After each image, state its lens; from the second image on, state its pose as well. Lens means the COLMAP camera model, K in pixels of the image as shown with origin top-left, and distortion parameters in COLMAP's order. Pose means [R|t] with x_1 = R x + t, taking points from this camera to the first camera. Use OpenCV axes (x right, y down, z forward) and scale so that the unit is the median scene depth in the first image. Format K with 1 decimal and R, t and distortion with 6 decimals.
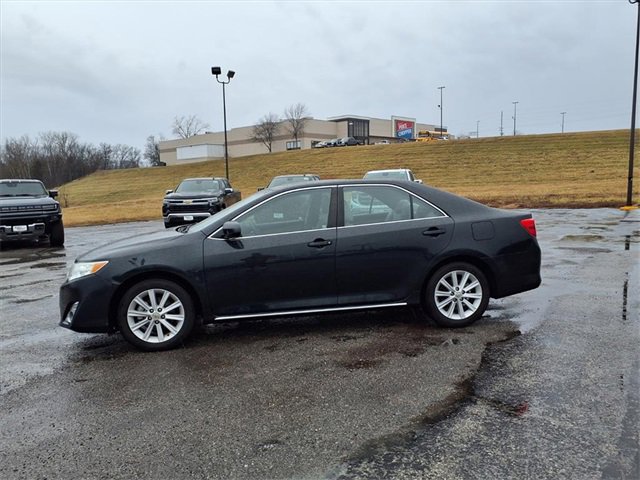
lens RADIAL K [[516.6, 0, 320.0], [0, 516.6, 240.0], [0, 0, 1]] dist [0.075562, -0.116338]
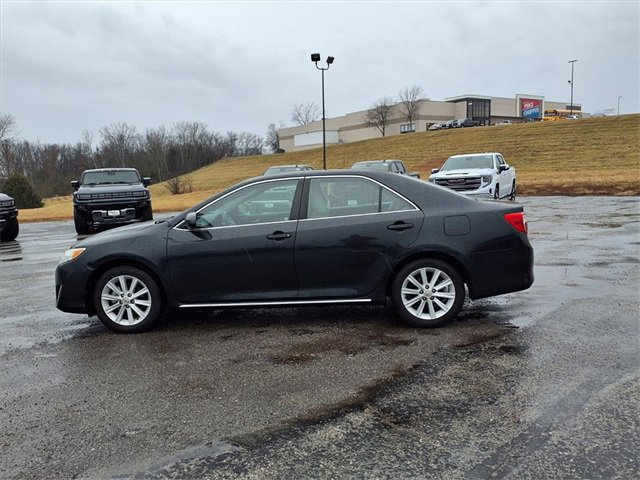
lens RADIAL K [[516.4, 0, 320.3], [0, 516.4, 243.1], [0, 0, 1]] dist [0.092927, -0.201483]
pose [[0.974078, 0.024362, -0.224896, 0.076782], [-0.016448, 0.999180, 0.036998, -0.004602], [0.225613, -0.032340, 0.973680, 0.011695]]
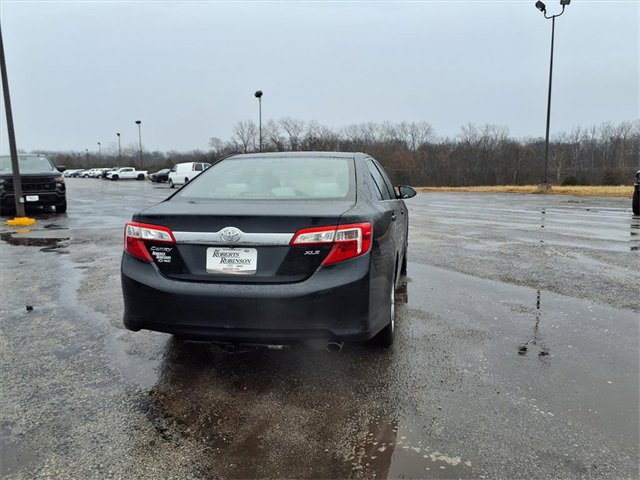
lens RADIAL K [[516.6, 0, 320.0], [0, 516.6, 240.0], [0, 0, 1]] dist [0.075562, -0.116338]
pose [[-0.354645, 0.170581, -0.919309, 0.257205], [-0.071653, 0.975367, 0.208625, -0.047407], [0.932251, 0.139859, -0.333687, 0.402328]]
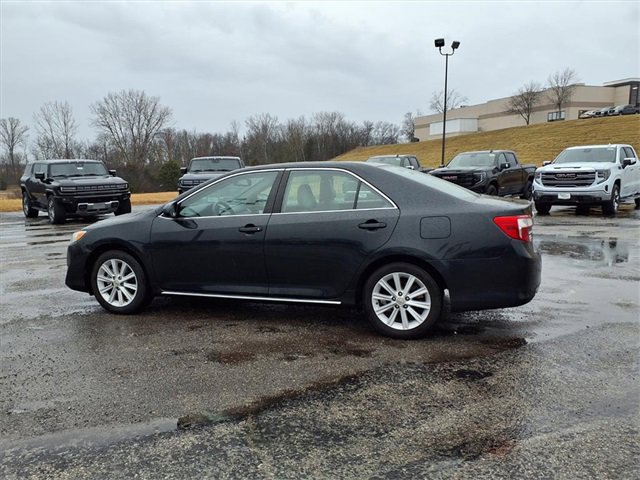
lens RADIAL K [[516.6, 0, 320.0], [0, 516.6, 240.0], [0, 0, 1]] dist [0.075562, -0.116338]
pose [[0.881500, 0.080176, -0.465328, 0.144200], [-0.058532, 0.996432, 0.060805, -0.010077], [0.468542, -0.026363, 0.883048, 0.052035]]
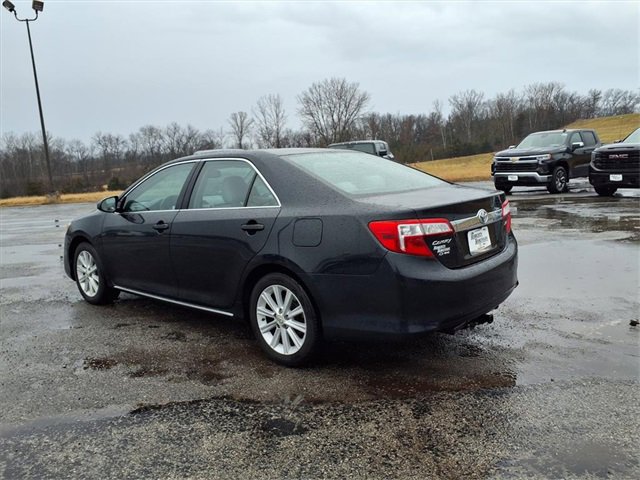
lens RADIAL K [[516.6, 0, 320.0], [0, 516.6, 240.0], [0, 0, 1]] dist [0.075562, -0.116338]
pose [[0.632471, 0.123991, -0.764596, 0.220816], [-0.052525, 0.991698, 0.117371, -0.023021], [0.772801, -0.034074, 0.633733, 0.162027]]
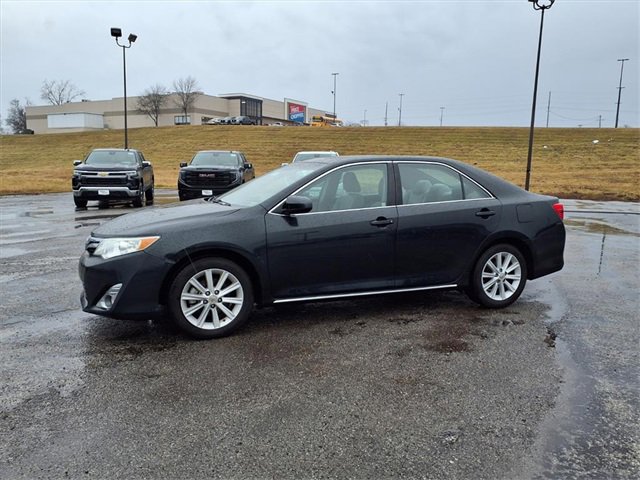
lens RADIAL K [[518.2, 0, 318.4], [0, 518.2, 240.2], [0, 0, 1]] dist [0.069068, -0.119371]
pose [[0.975411, 0.016540, 0.219773, -0.082171], [-0.024000, 0.999221, 0.031320, 0.003291], [-0.219084, -0.035824, 0.975048, 0.024430]]
